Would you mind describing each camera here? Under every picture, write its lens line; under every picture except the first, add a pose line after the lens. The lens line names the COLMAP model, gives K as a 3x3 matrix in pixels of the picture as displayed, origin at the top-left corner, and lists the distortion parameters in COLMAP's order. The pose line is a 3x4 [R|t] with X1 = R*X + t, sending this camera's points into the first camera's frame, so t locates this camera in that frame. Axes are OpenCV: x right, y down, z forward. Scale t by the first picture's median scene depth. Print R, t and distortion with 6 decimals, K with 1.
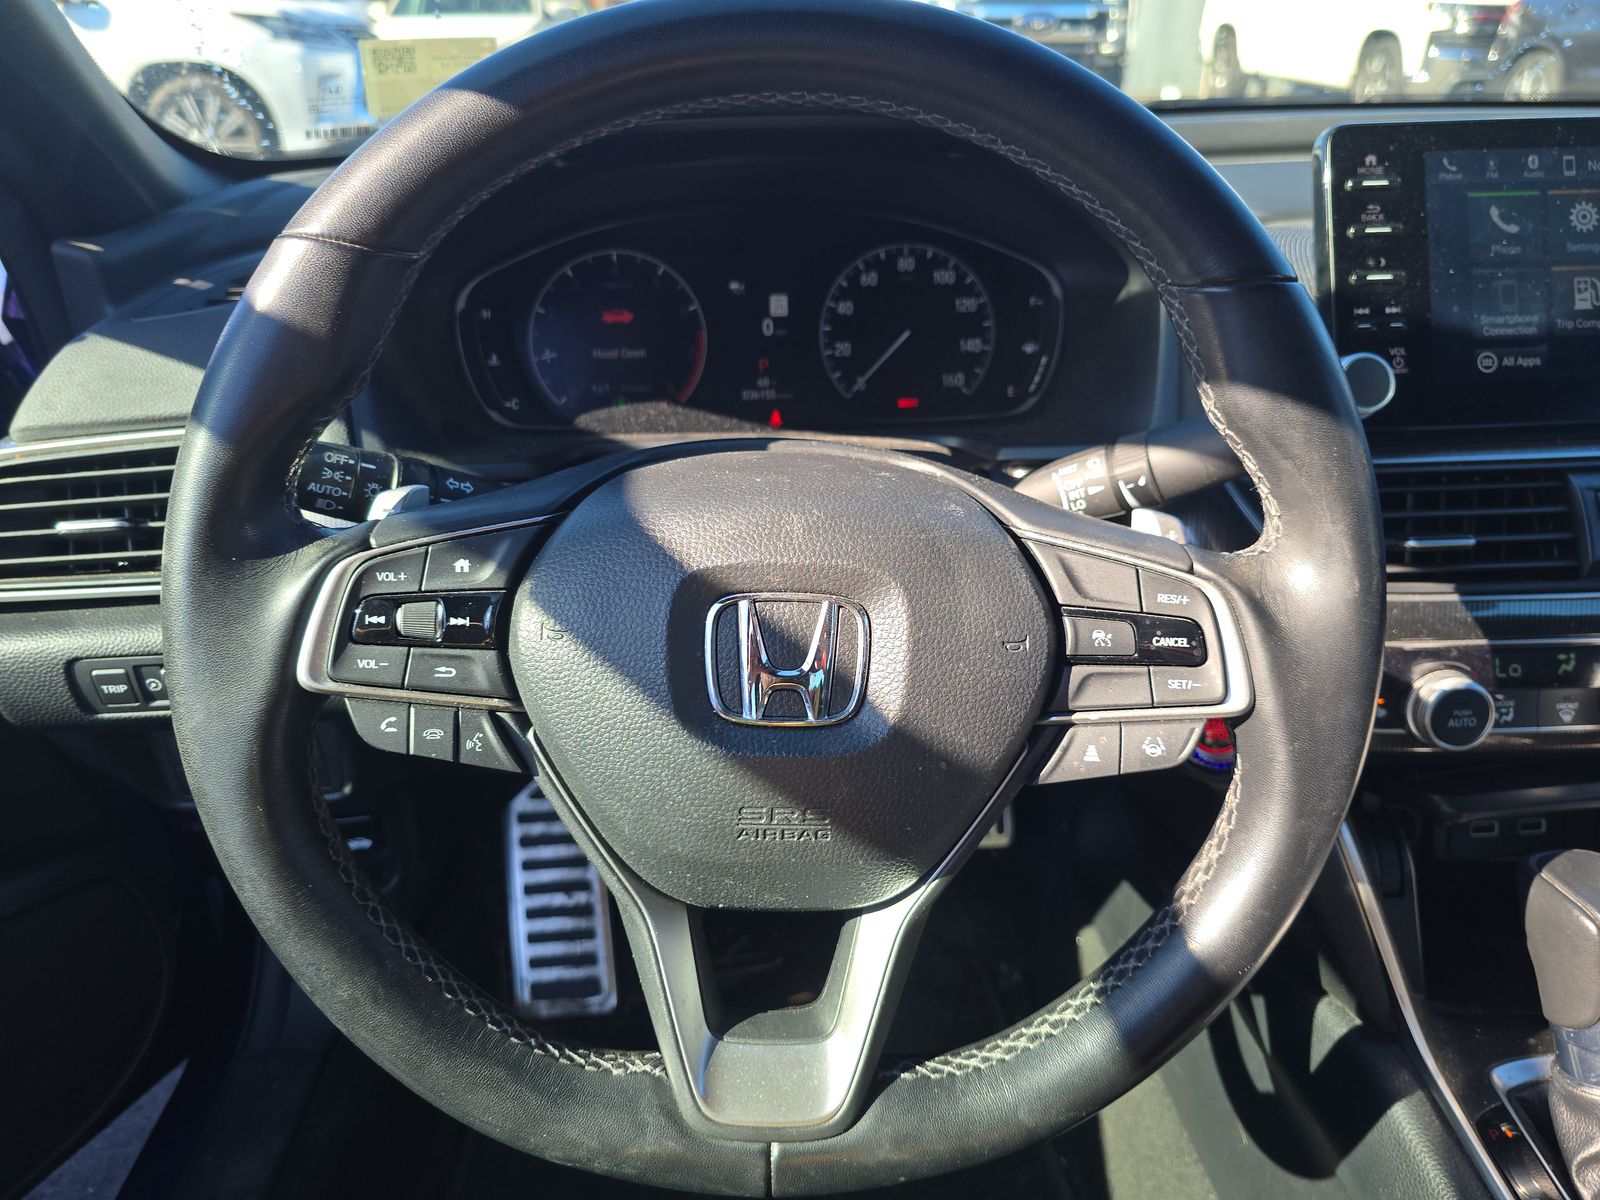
lens RADIAL K [[1085.0, 0, 802.4], [0, 1085.0, 582.1], [0, 0, 1]] dist [0.002838, -0.001641]
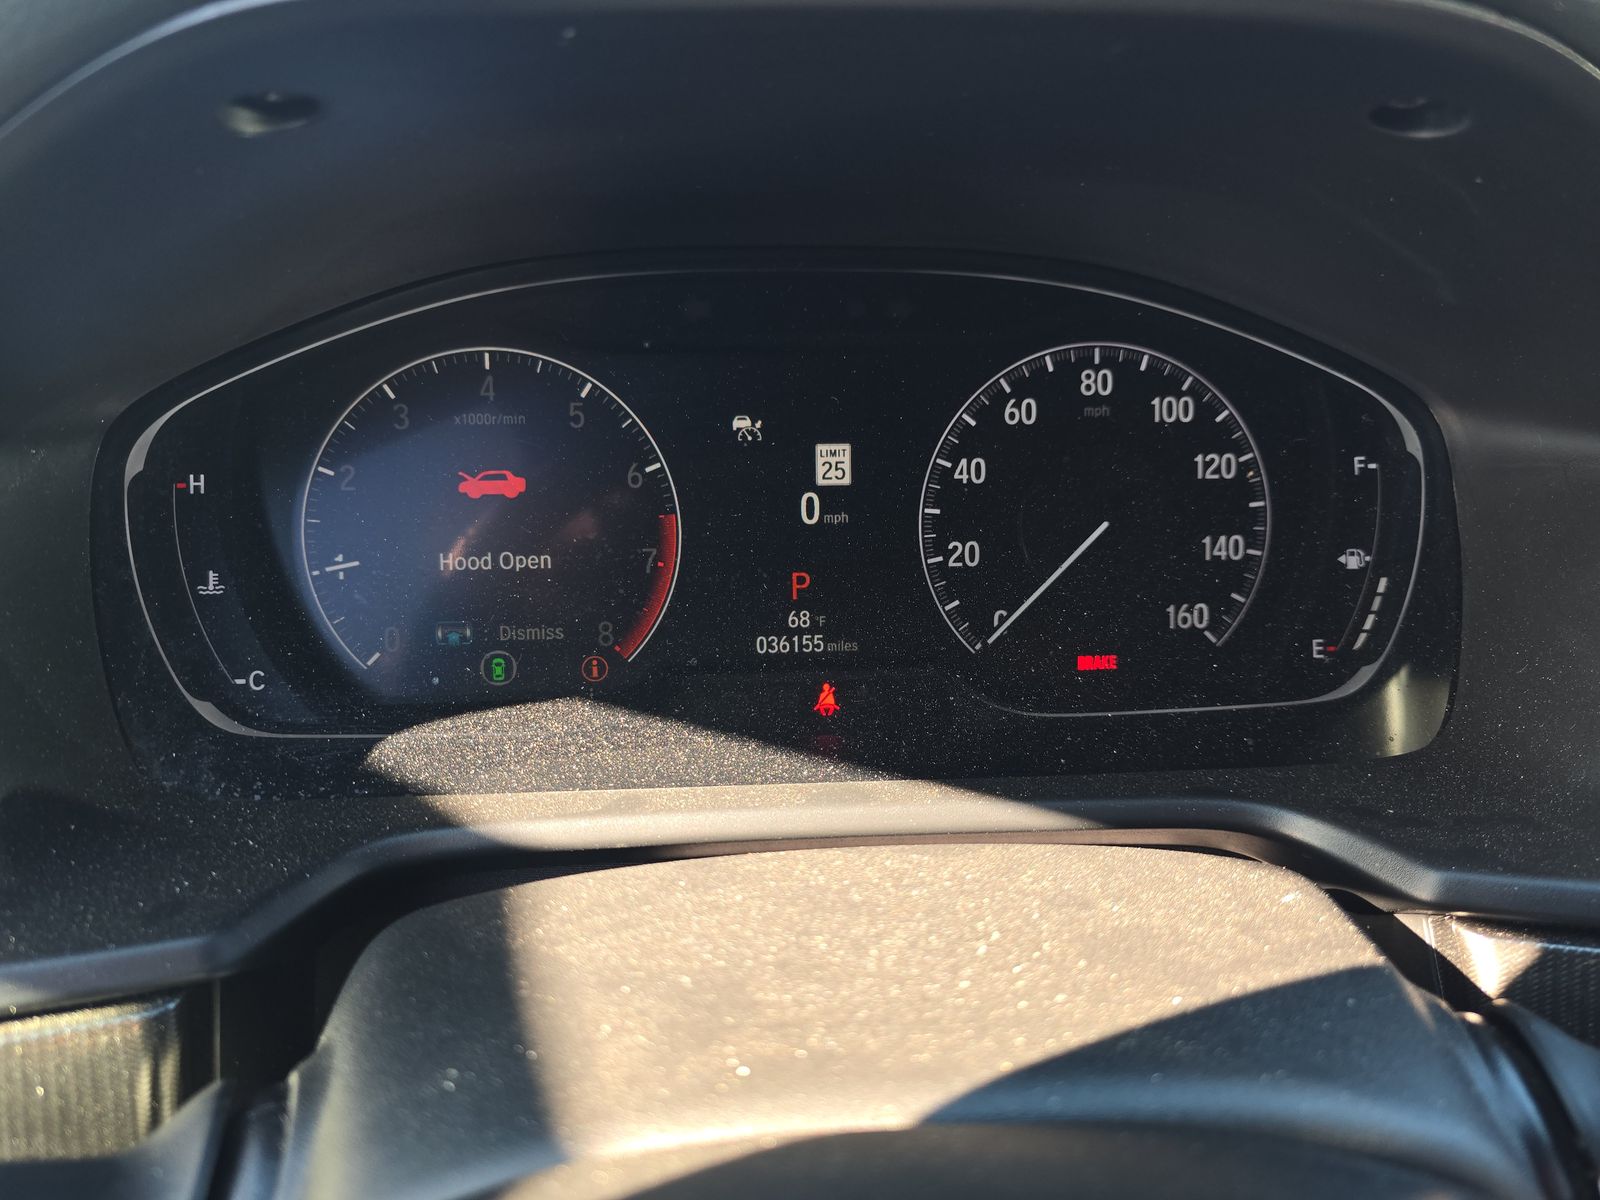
lens RADIAL K [[1172.2, 0, 833.3], [0, 1172.2, 597.9], [0, 0, 1]] dist [-0.005432, -0.004209]
pose [[0.998487, 0.002298, 0.054935, -0.050419], [0.000196, 0.998971, -0.045357, -0.173626], [-0.054983, 0.045299, 0.997459, 0.489344]]
